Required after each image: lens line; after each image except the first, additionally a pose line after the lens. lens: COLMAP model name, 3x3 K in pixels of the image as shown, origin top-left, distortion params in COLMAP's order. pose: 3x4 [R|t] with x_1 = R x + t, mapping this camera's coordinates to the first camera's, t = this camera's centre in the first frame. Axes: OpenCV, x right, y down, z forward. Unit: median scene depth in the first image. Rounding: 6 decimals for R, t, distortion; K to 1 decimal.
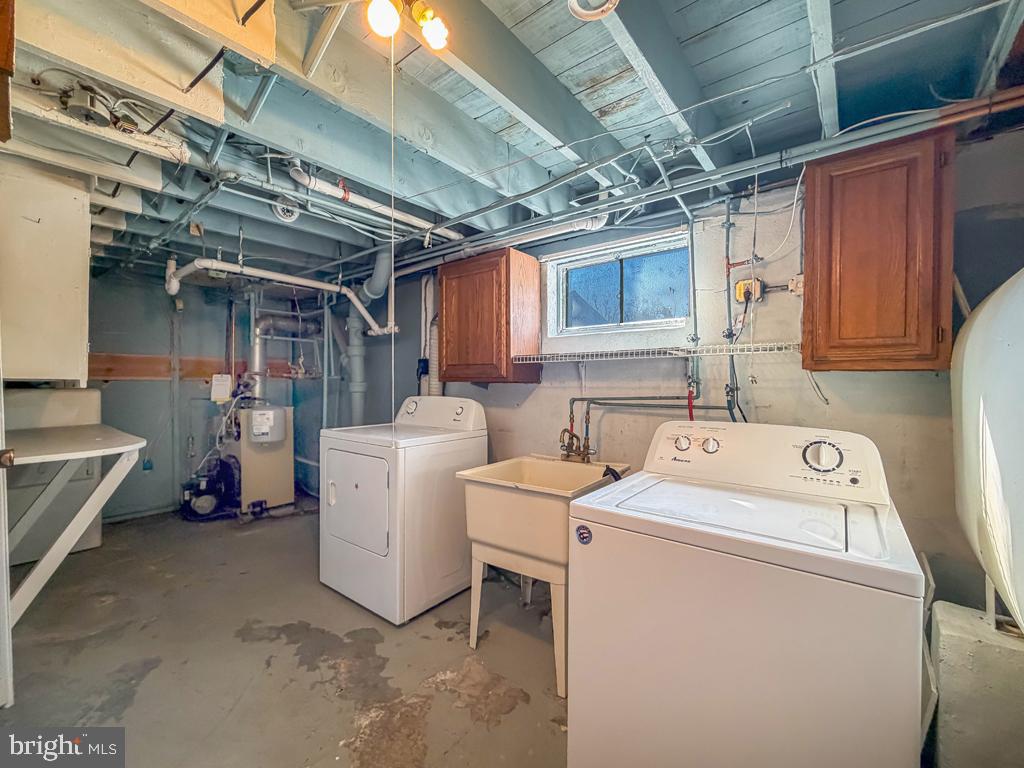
lens RADIAL K [[426.0, 0, 514.4], [0, 426.0, 381.7], [0, 0, 1]] dist [0.000505, -0.000566]
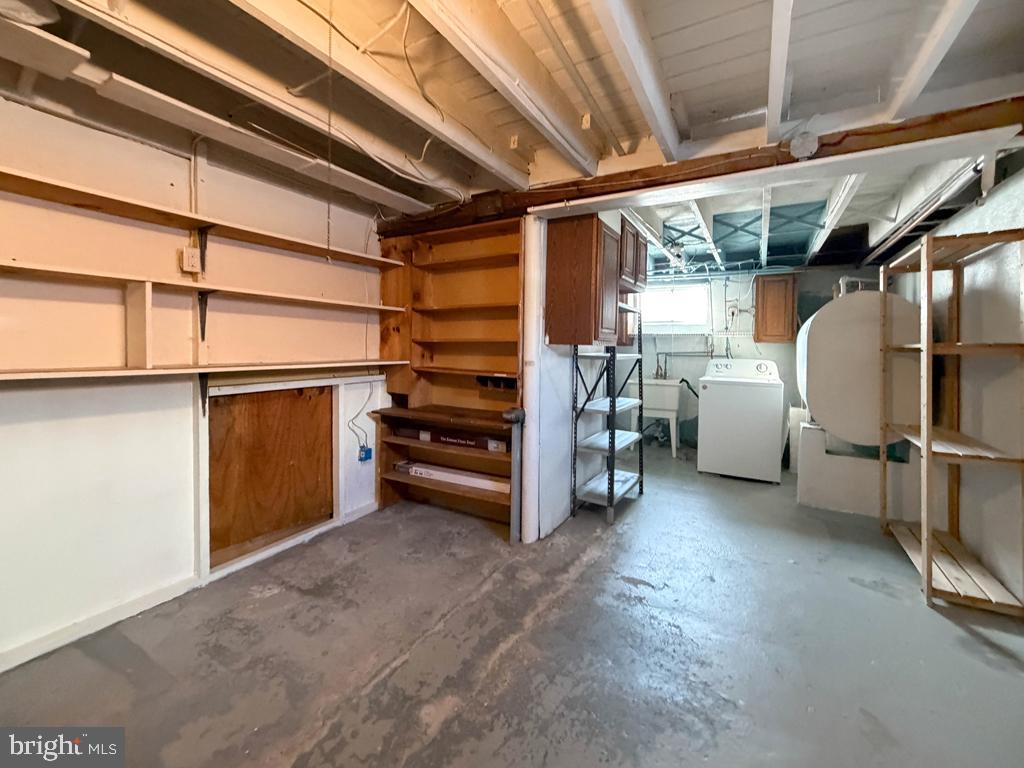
lens RADIAL K [[426.0, 0, 518.6], [0, 426.0, 350.8], [0, 0, 1]] dist [0.000505, -0.000566]
pose [[0.988003, 0.003290, 0.154397, -1.338892], [-0.005916, 0.999846, 0.016547, -0.006881], [-0.154319, -0.017262, 0.987870, -1.604467]]
